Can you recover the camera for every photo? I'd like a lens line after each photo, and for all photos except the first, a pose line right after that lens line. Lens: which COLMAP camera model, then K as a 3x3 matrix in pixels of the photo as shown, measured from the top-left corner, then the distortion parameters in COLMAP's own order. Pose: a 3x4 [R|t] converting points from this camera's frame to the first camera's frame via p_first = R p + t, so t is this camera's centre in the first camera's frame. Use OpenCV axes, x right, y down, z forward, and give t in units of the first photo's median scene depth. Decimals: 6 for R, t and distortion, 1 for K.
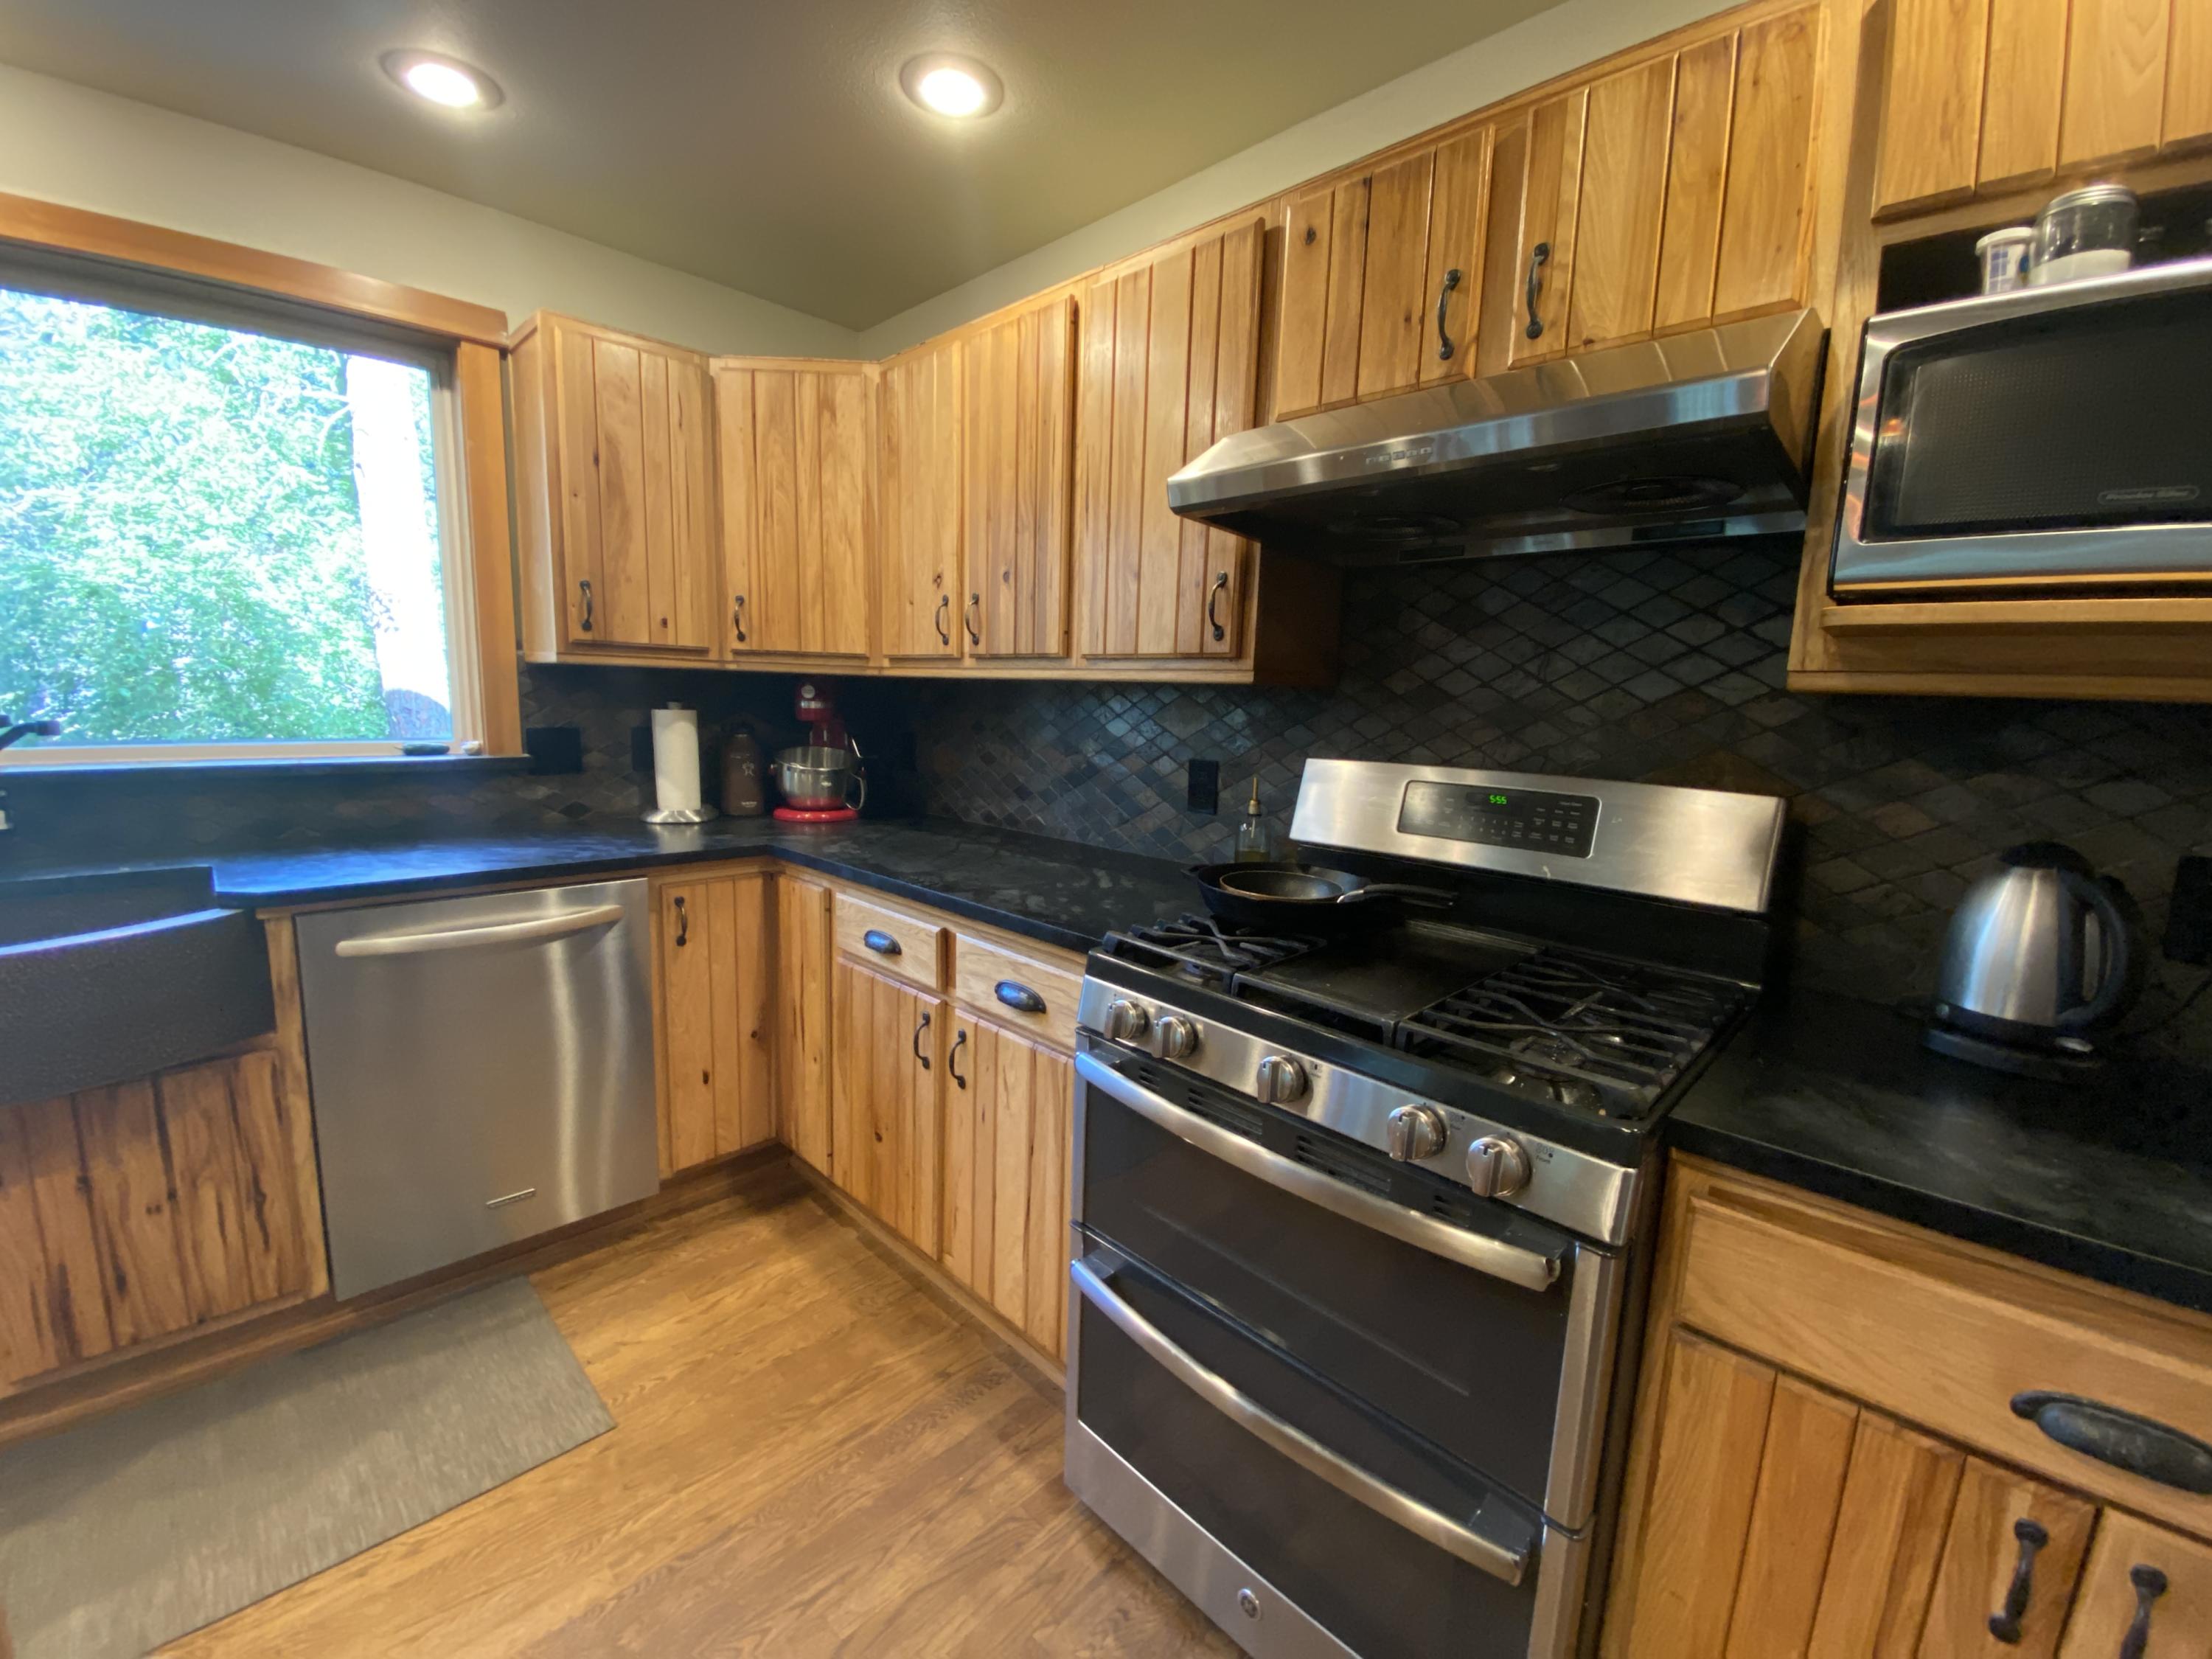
lens RADIAL K [[881.5, 0, 1106.2], [0, 881.5, 833.1], [0, 0, 1]] dist [0.006953, -0.012907]
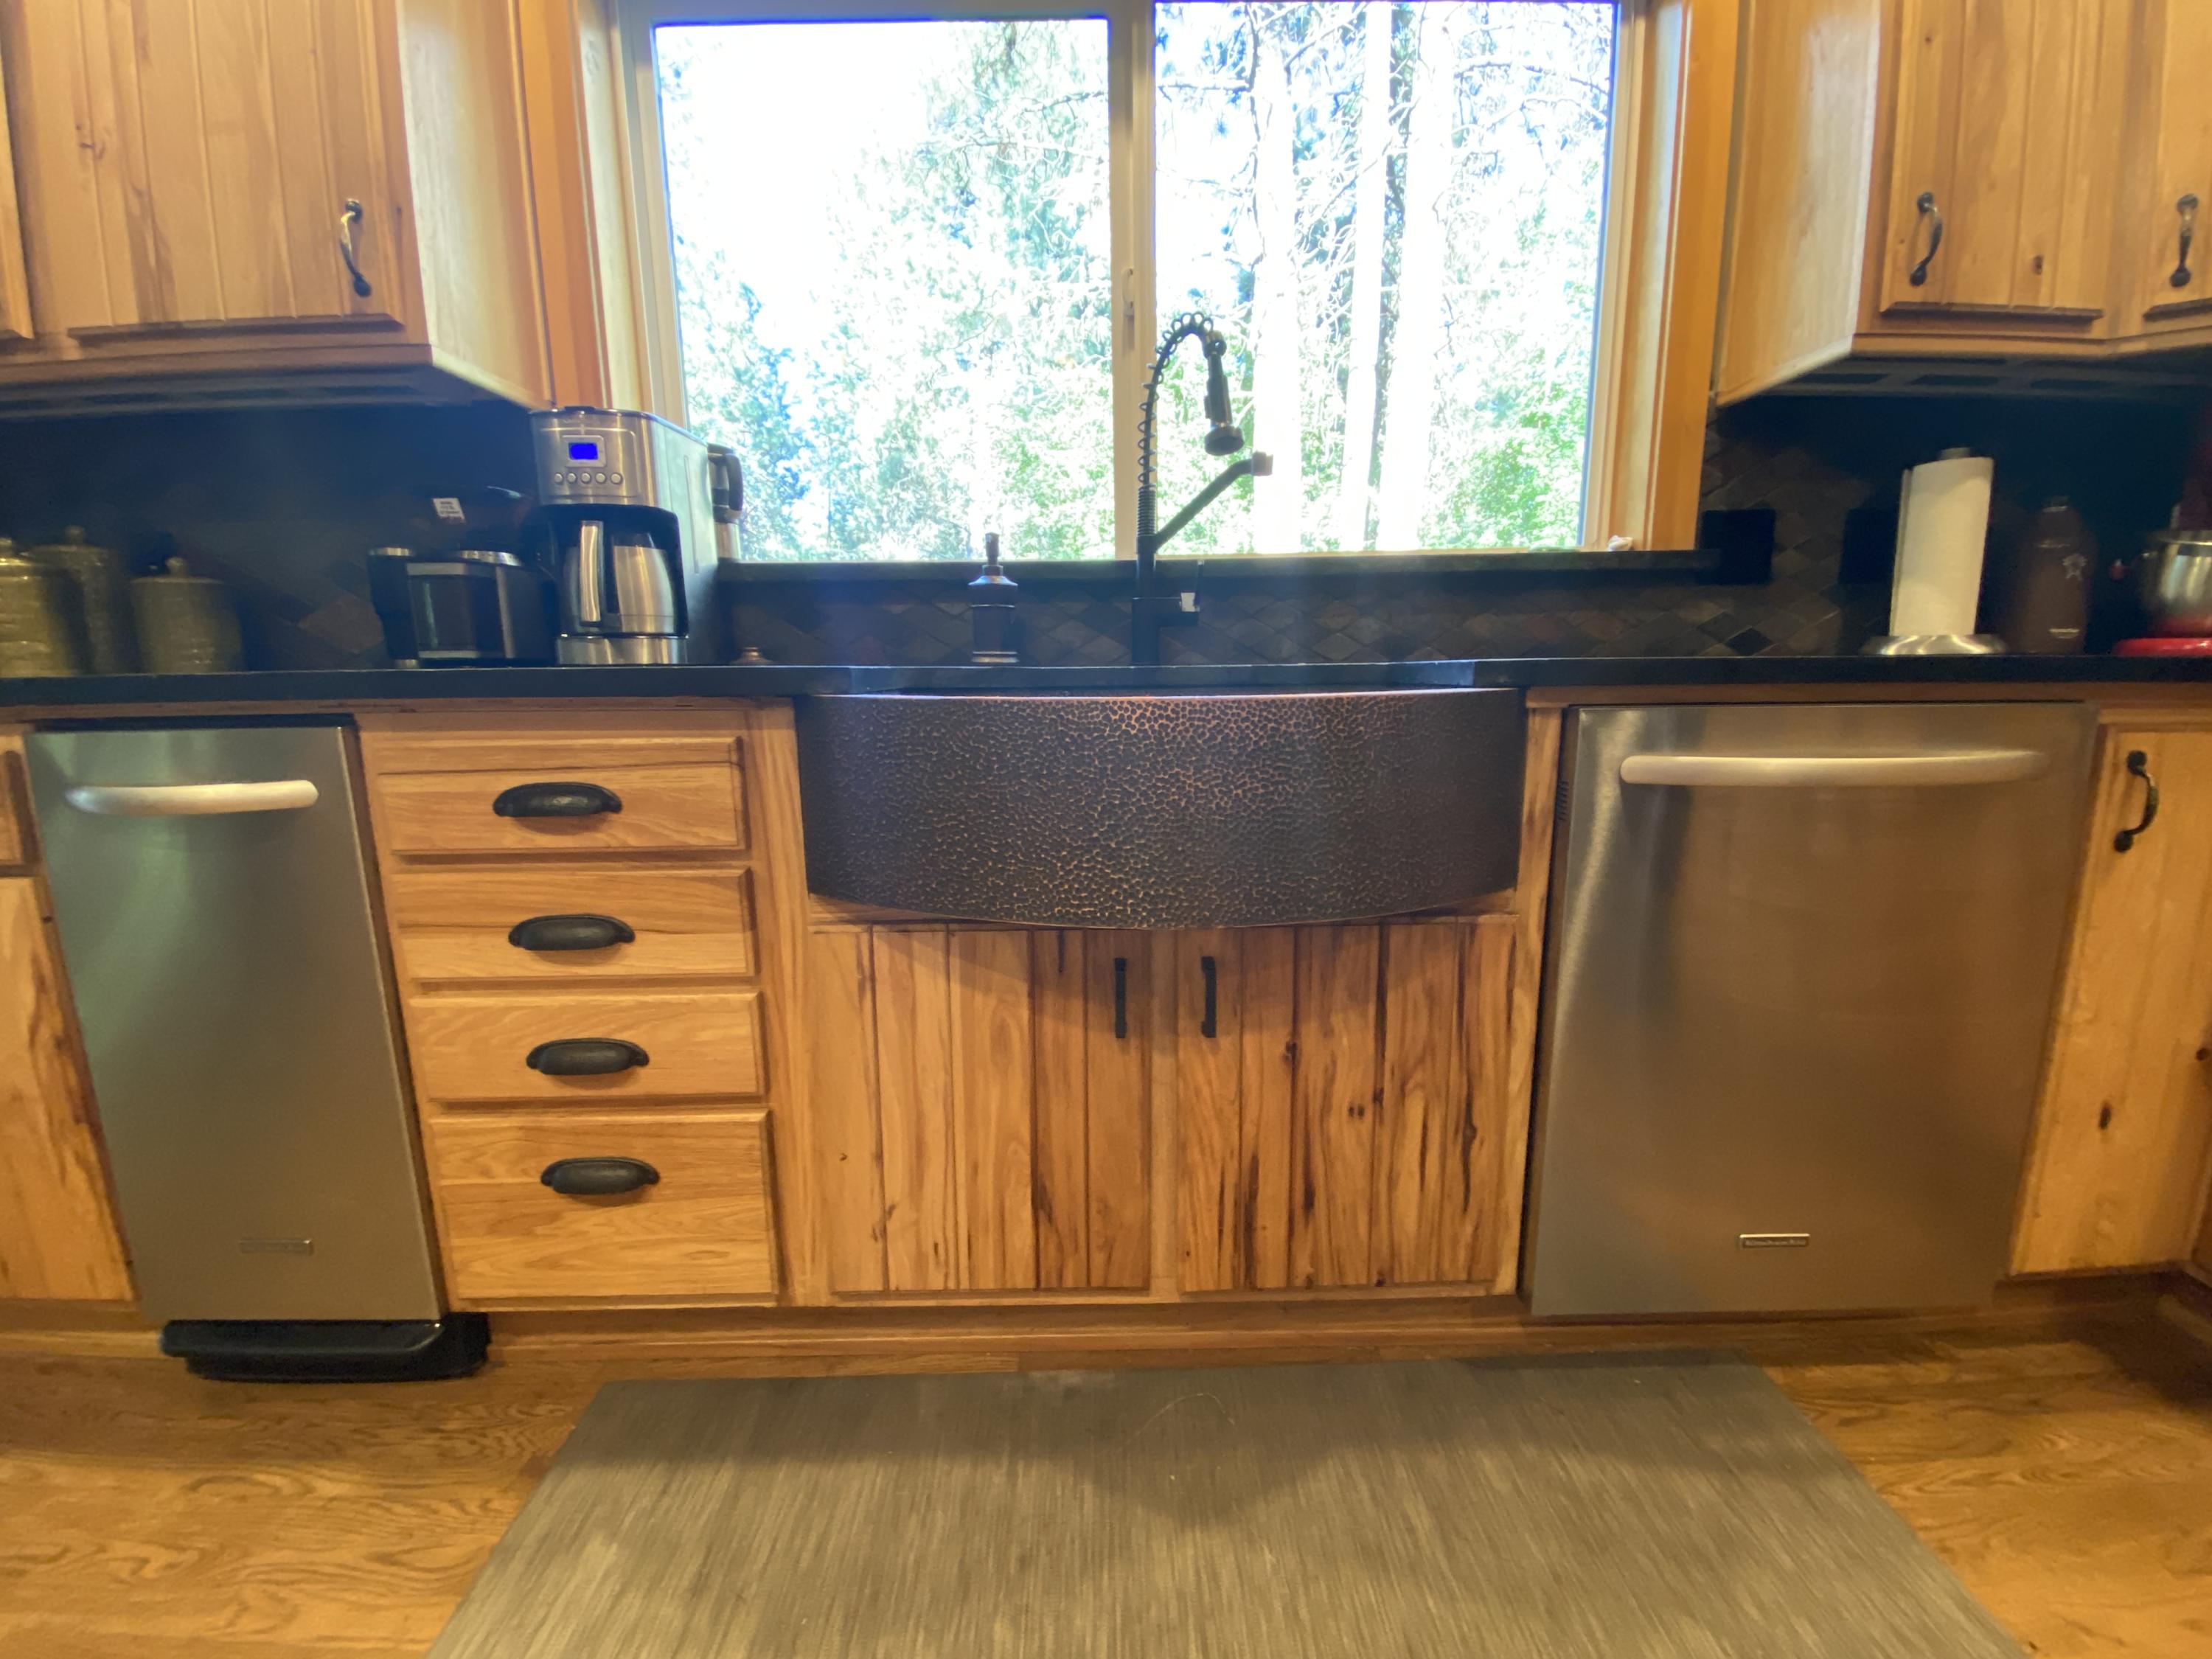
lens RADIAL K [[898.2, 0, 1133.5], [0, 898.2, 827.8], [0, 0, 1]] dist [-0.028099, -0.000240]
pose [[0.711464, 0.085324, -0.697523, -0.625795], [-0.074669, 0.996161, 0.045693, 0.157250], [0.698744, 0.019574, 0.715104, 0.298443]]
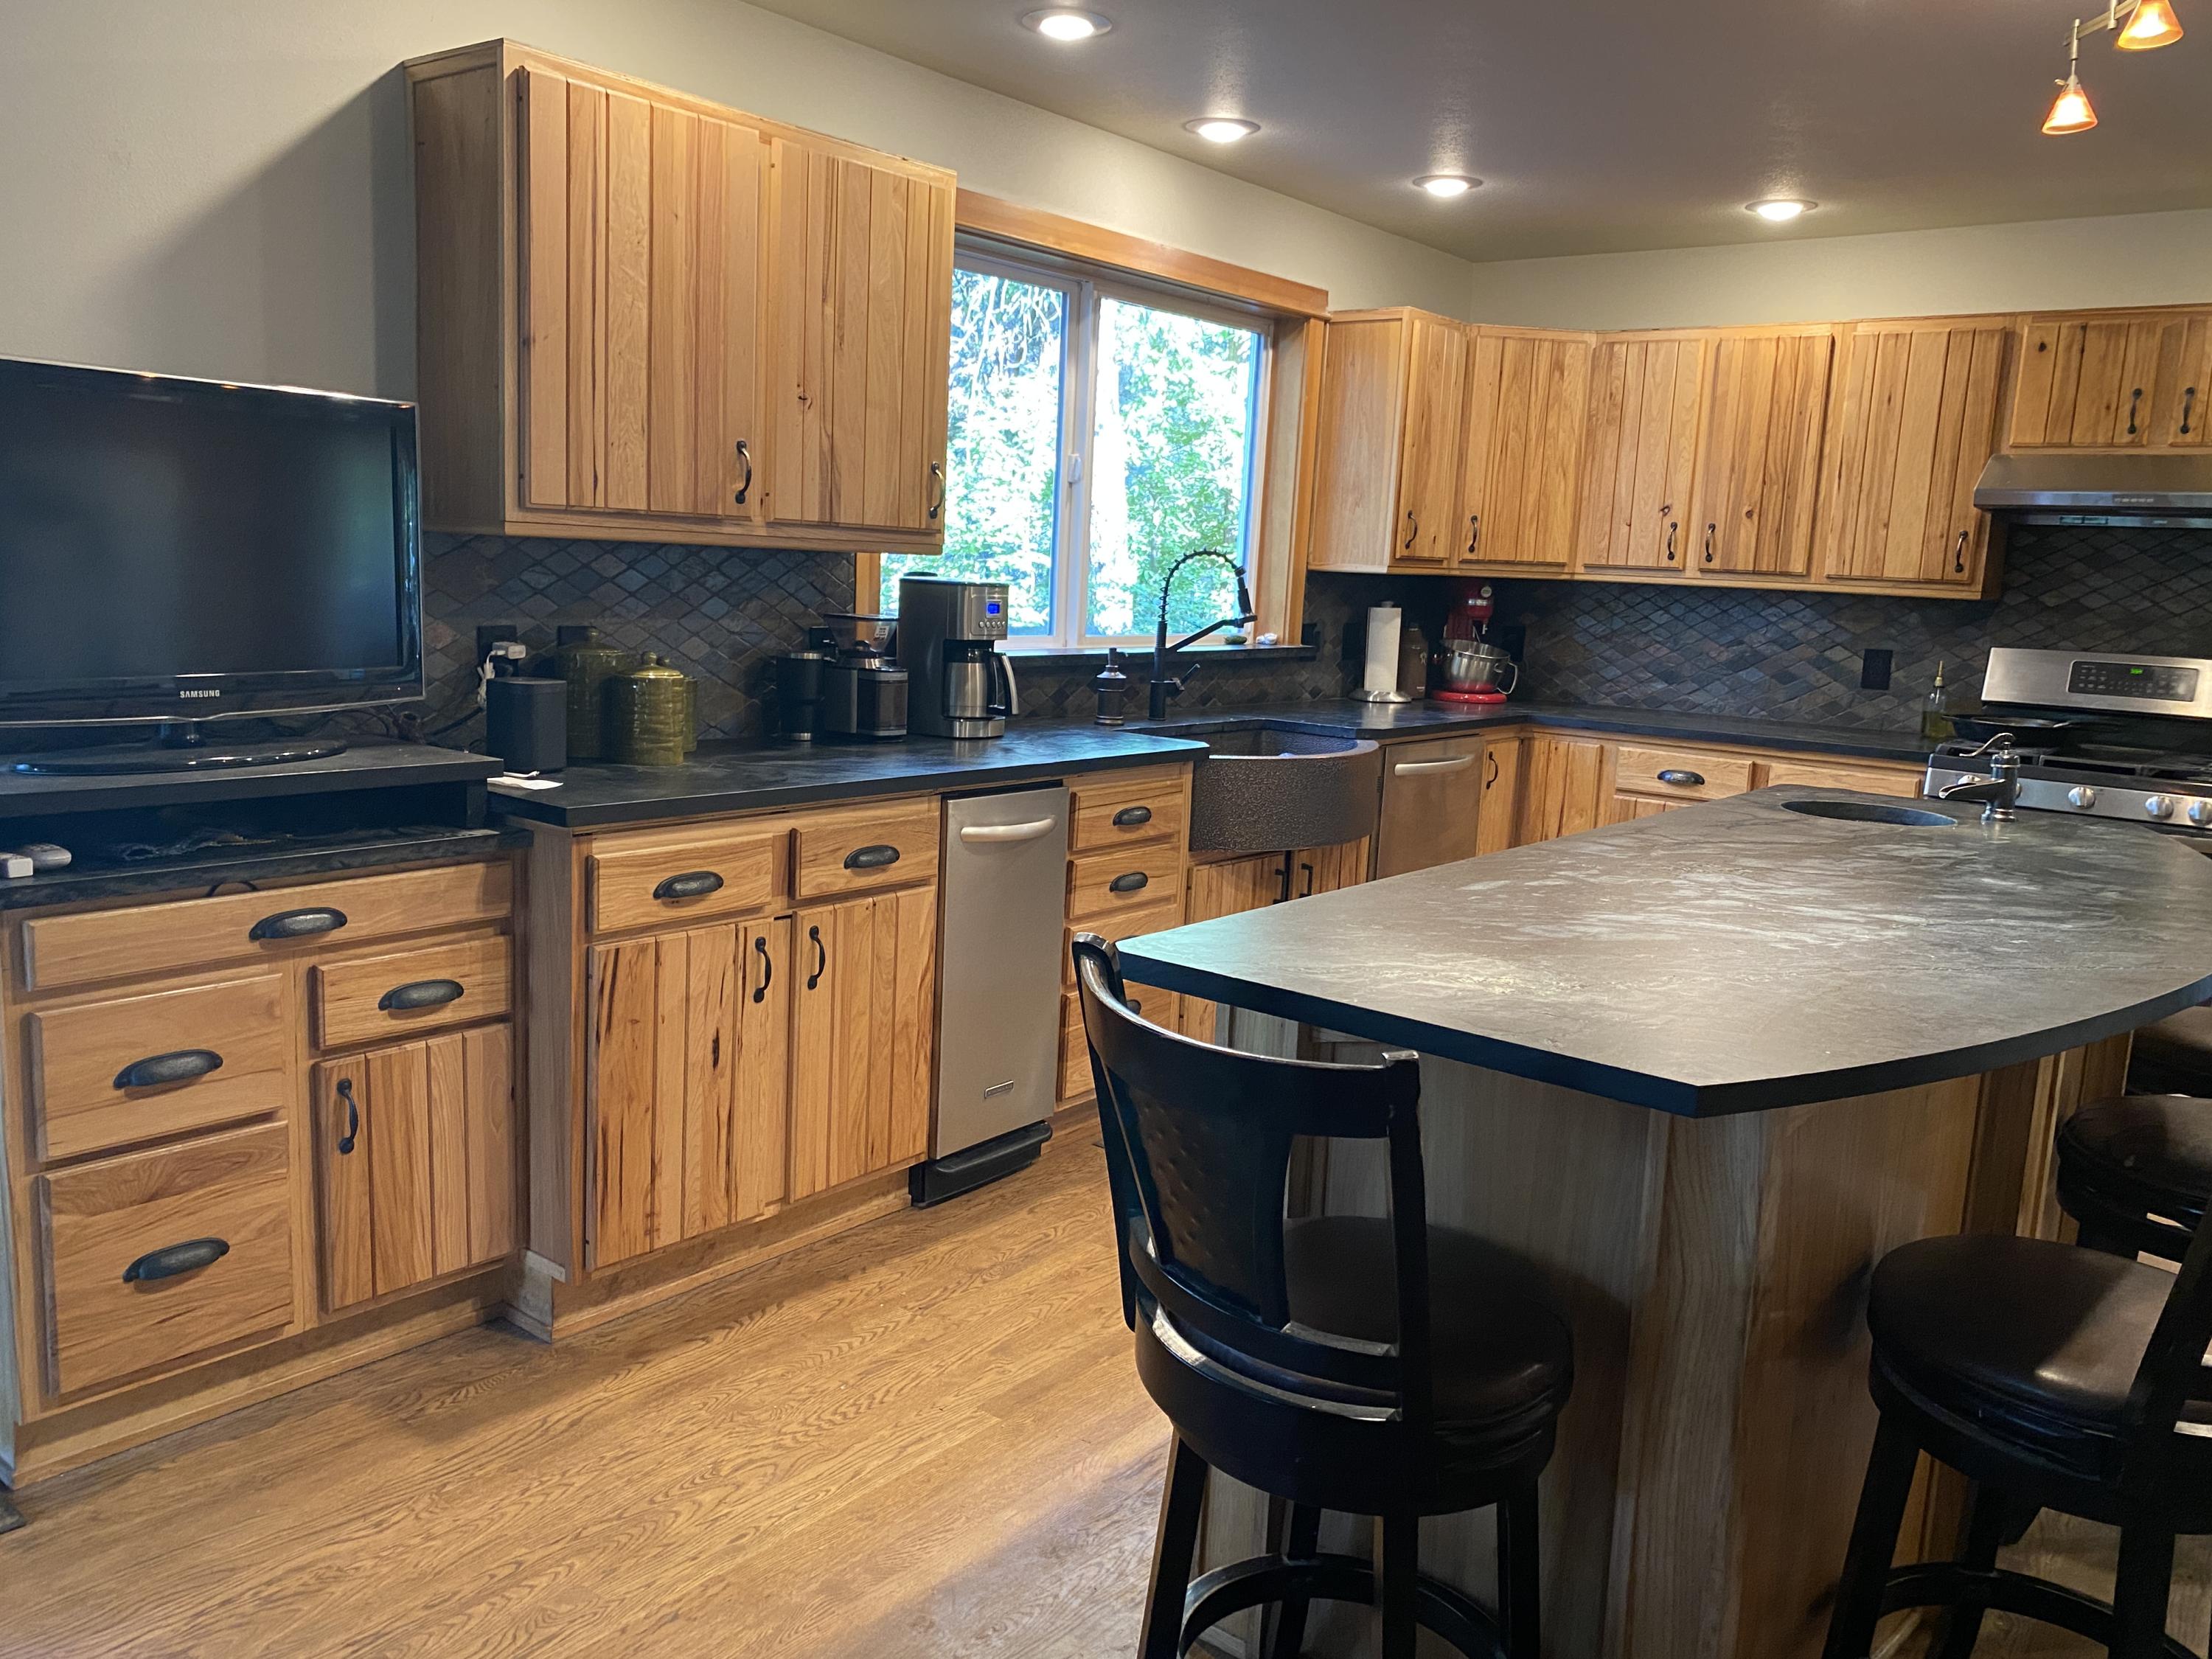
lens RADIAL K [[1692.2, 0, 1088.9], [0, 1692.2, 816.6], [0, 0, 1]] dist [0.044856, -0.044150]
pose [[0.994898, -0.001248, 0.100877, -1.542282], [0.000868, 0.999992, 0.003814, 0.184762], [-0.100881, -0.003707, 0.994892, -1.691658]]
